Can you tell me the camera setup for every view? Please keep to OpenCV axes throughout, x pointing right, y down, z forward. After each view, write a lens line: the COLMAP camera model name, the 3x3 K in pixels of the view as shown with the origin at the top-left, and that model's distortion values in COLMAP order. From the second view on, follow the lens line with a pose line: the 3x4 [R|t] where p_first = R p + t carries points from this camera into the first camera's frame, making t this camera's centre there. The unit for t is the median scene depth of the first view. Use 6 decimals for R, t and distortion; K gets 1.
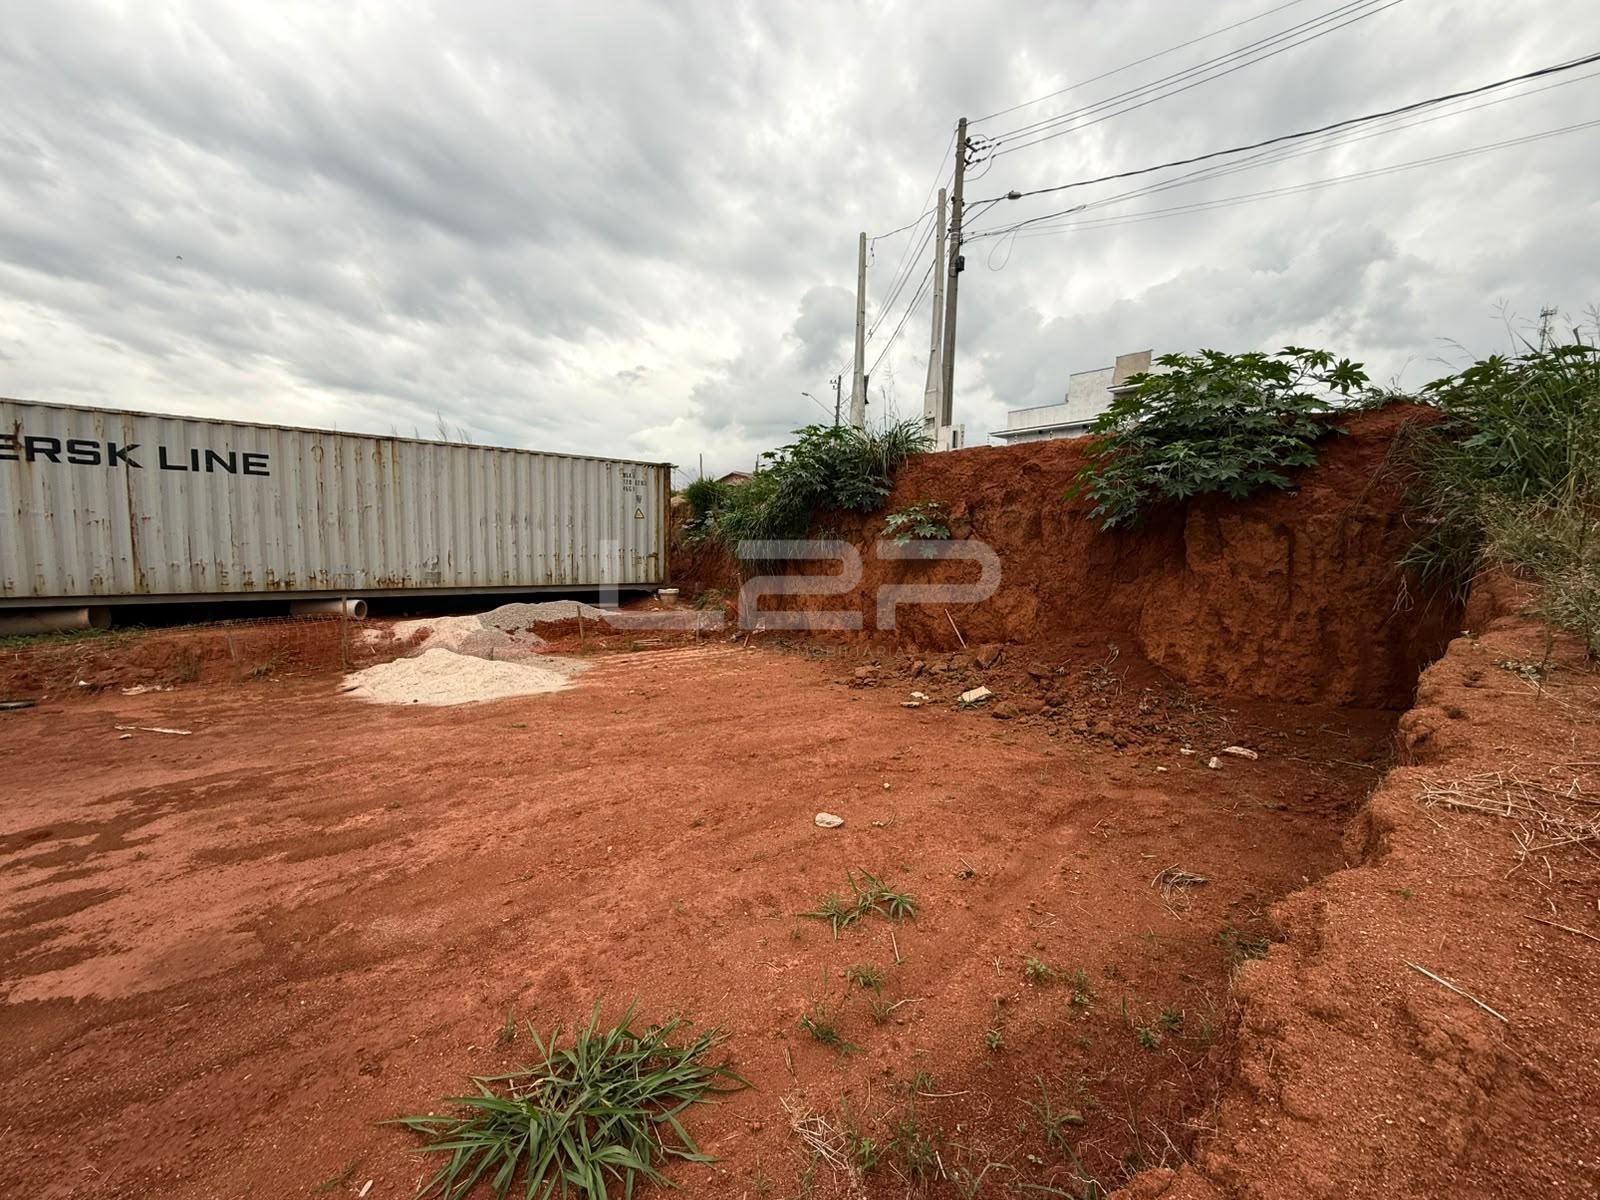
lens RADIAL K [[648.4, 0, 868.2], [0, 648.4, 587.6], [0, 0, 1]] dist [-0.002343, 0.000169]
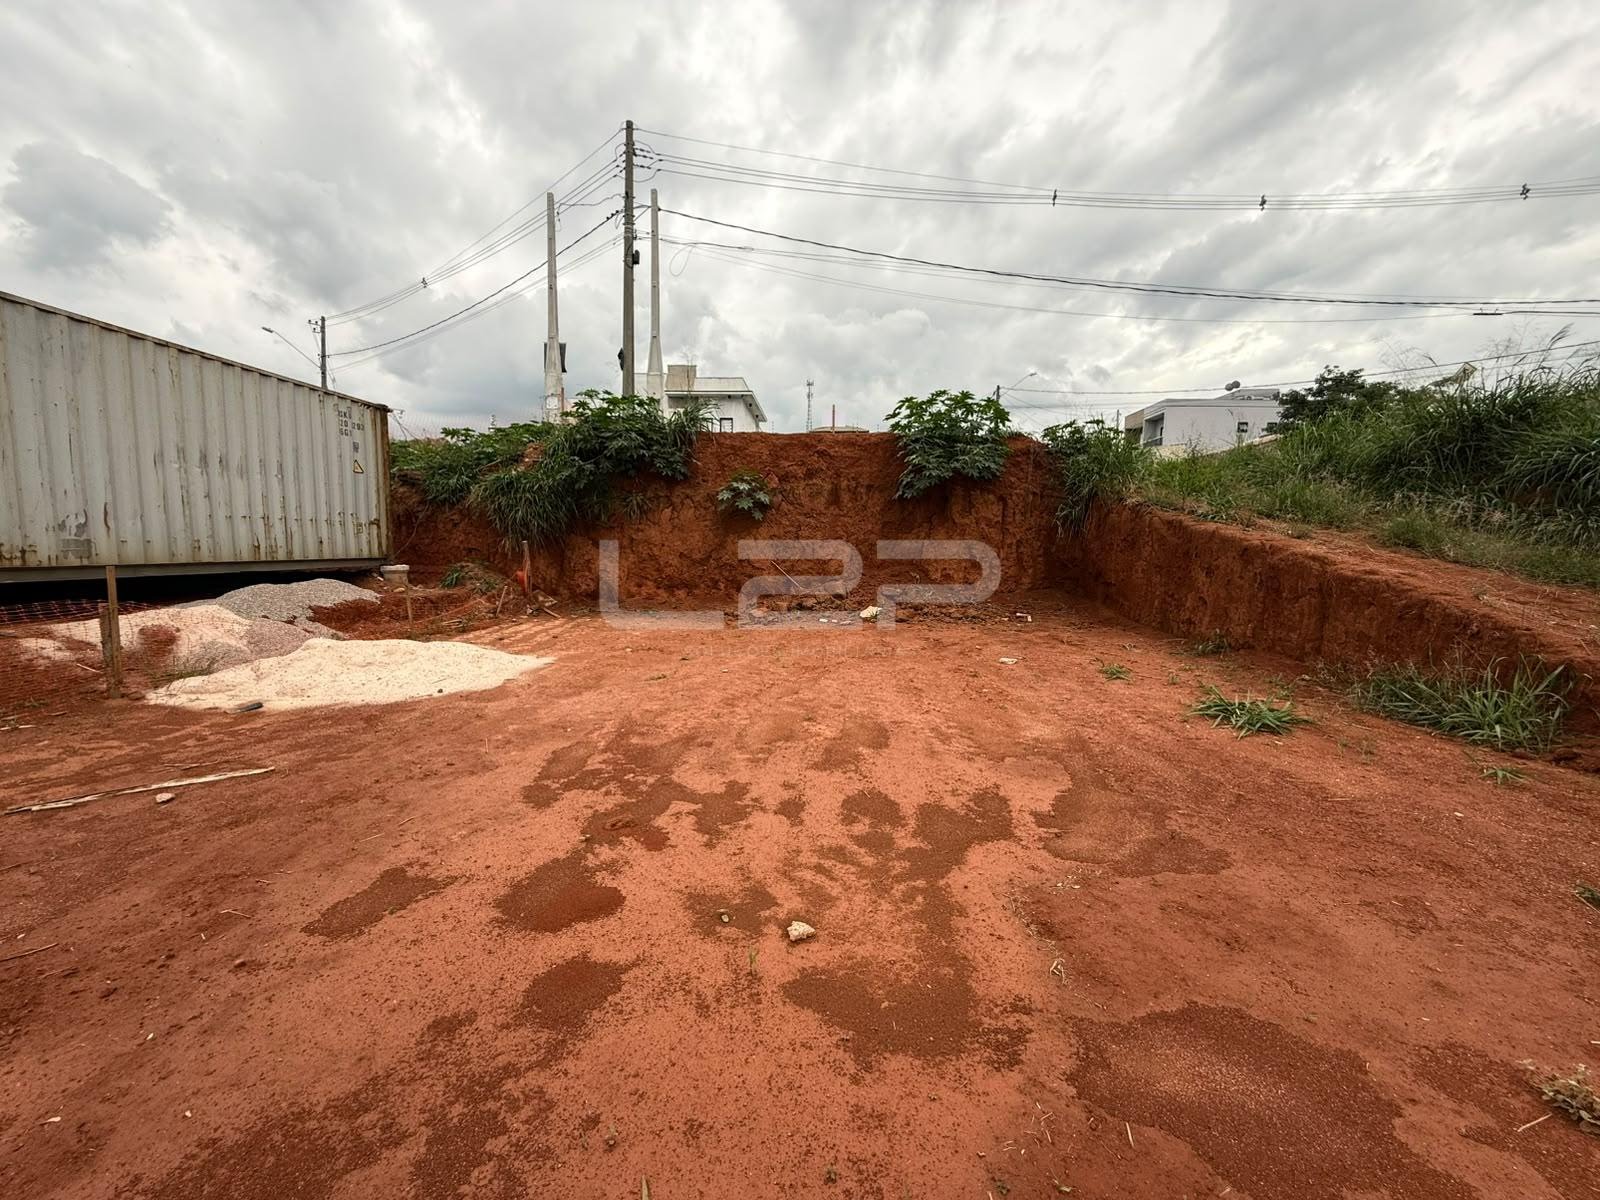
lens RADIAL K [[635.0, 0, 793.8], [0, 635.0, 602.0], [0, 0, 1]] dist [-0.000381, 0.000138]
pose [[0.668689, -0.082675, 0.738932, -0.736688], [0.061850, 0.996540, 0.055526, 0.044316], [-0.740966, 0.008573, 0.671488, 0.155573]]
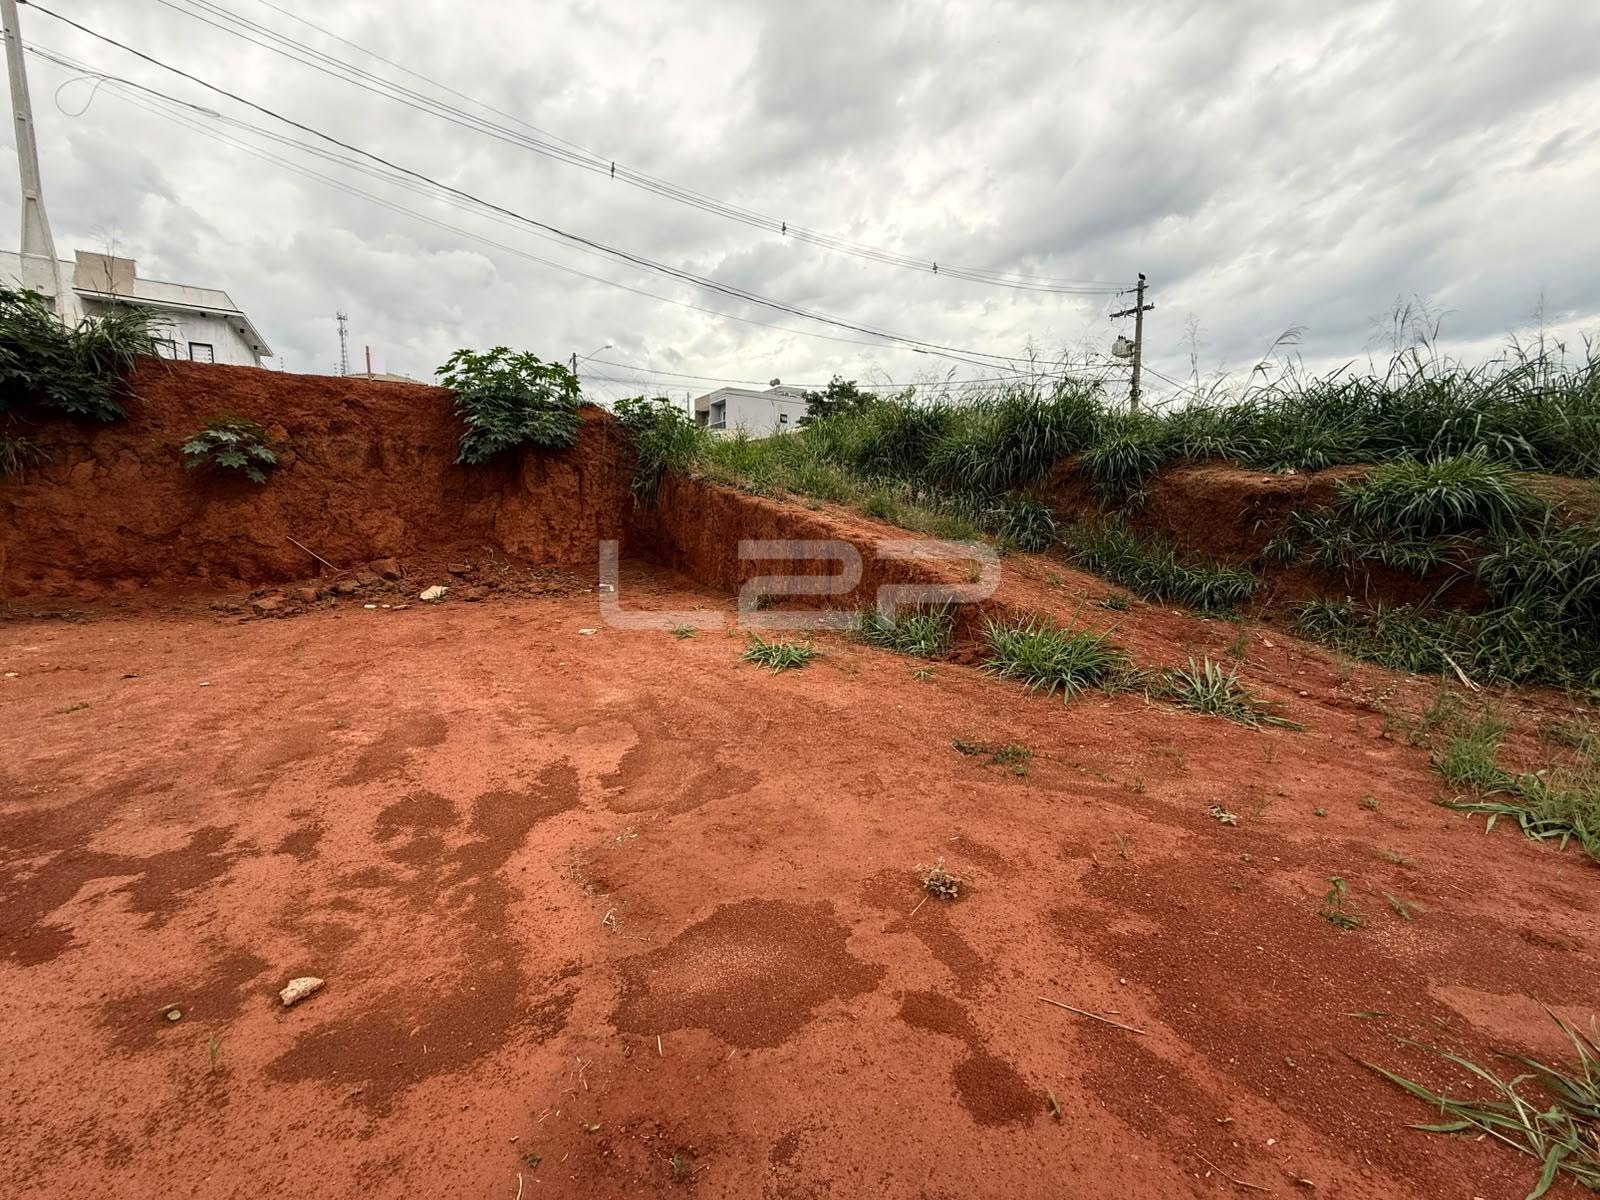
lens RADIAL K [[635.0, 0, 793.8], [0, 635.0, 602.0], [0, 0, 1]] dist [-0.000381, 0.000138]
pose [[0.116486, -0.147884, 0.982121, -0.722876], [0.071024, 0.987561, 0.140279, 0.048520], [-0.990650, 0.053414, 0.125541, 0.134282]]
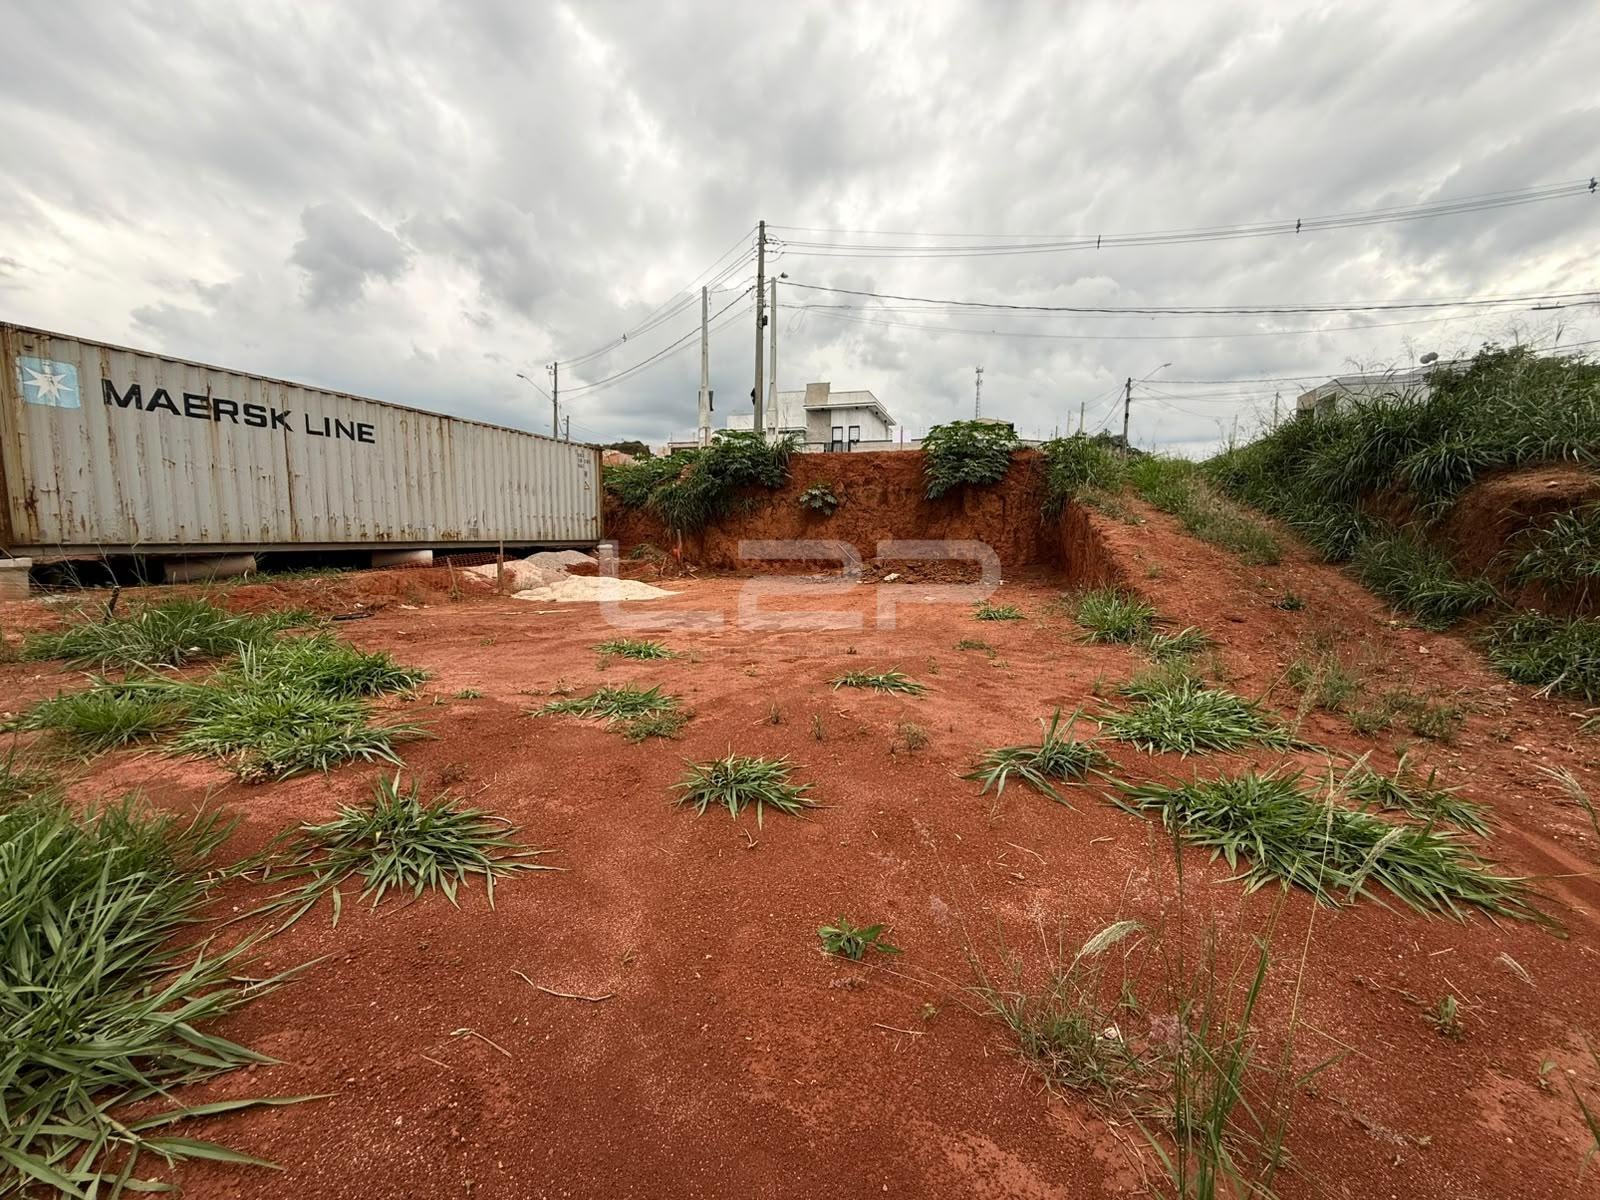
lens RADIAL K [[683.7, 0, 829.9], [0, 683.7, 604.0], [0, 0, 1]] dist [0.040454, -0.015427]
pose [[0.807618, -0.076216, 0.584760, -0.998608], [0.056475, 0.997051, 0.051954, 0.099257], [-0.586996, -0.008935, 0.809541, -0.511864]]
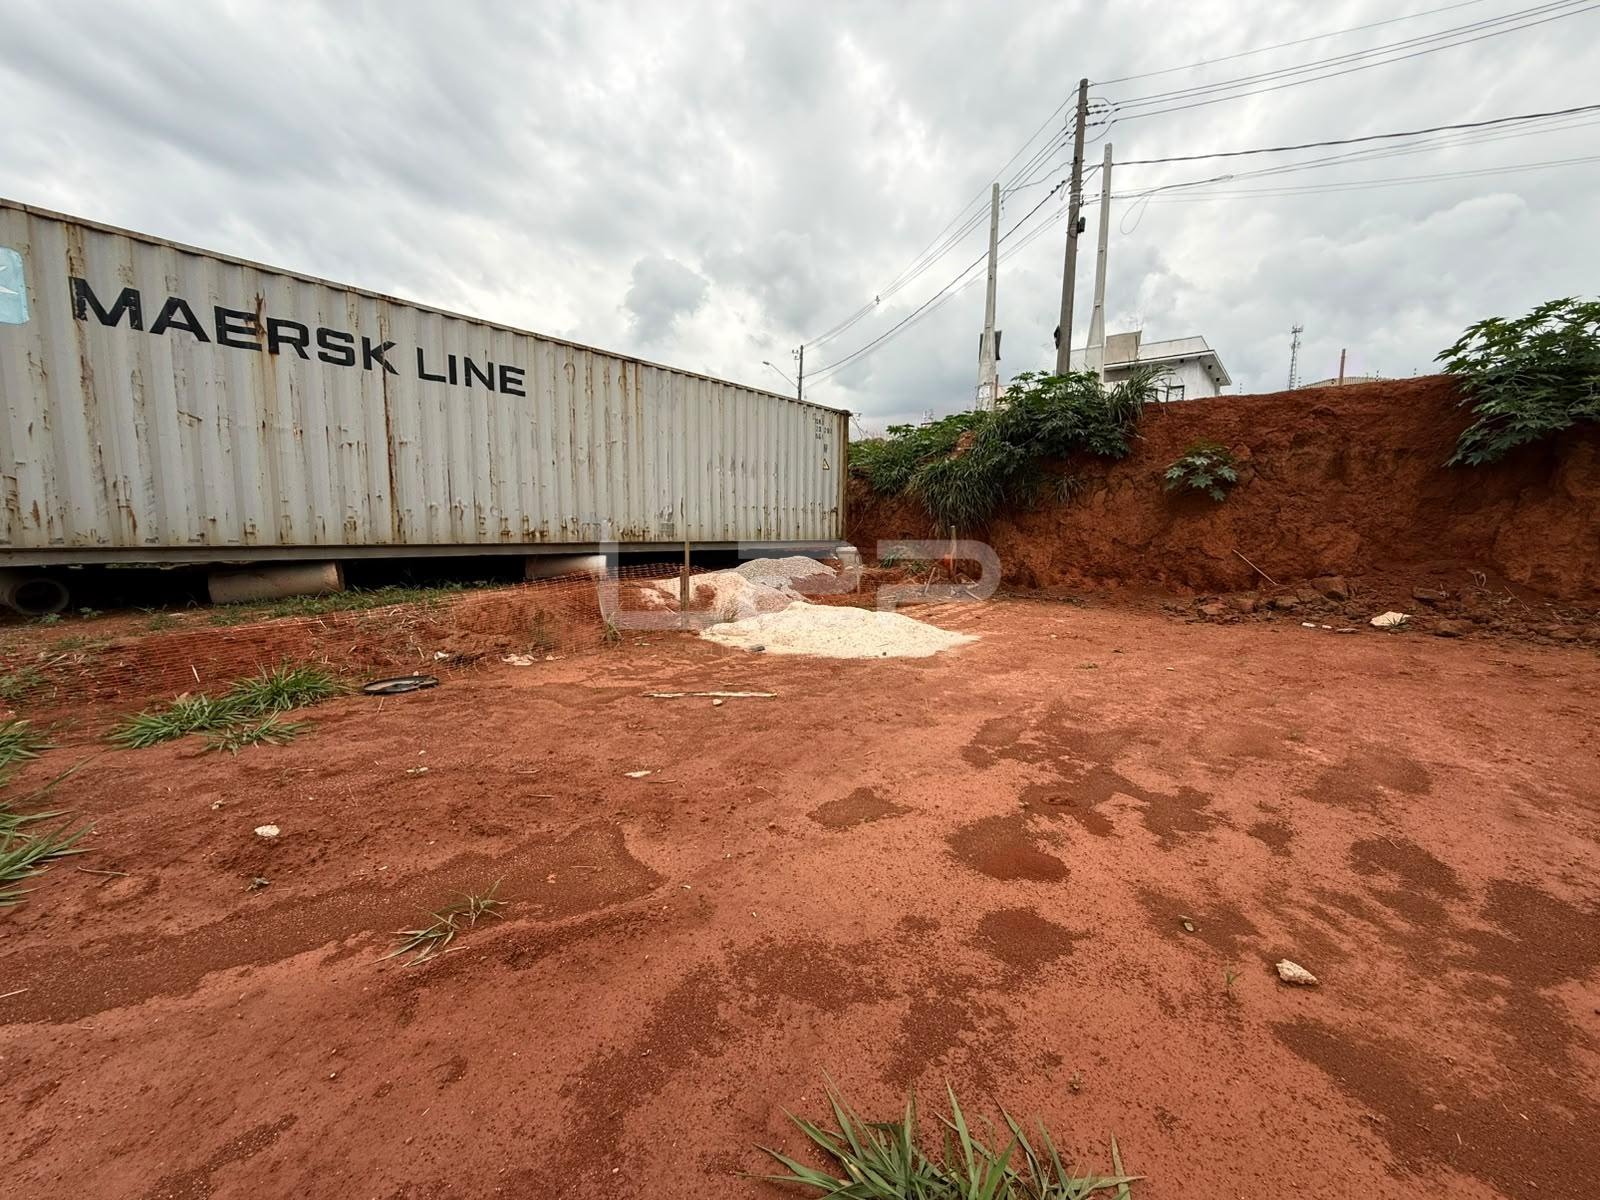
lens RADIAL K [[635.0, 0, 793.8], [0, 635.0, 602.0], [0, 0, 1]] dist [-0.000381, 0.000138]
pose [[0.976711, -0.034726, 0.211732, -0.762514], [0.026171, 0.998729, 0.043076, 0.052550], [-0.212958, -0.036532, 0.976378, 0.158531]]
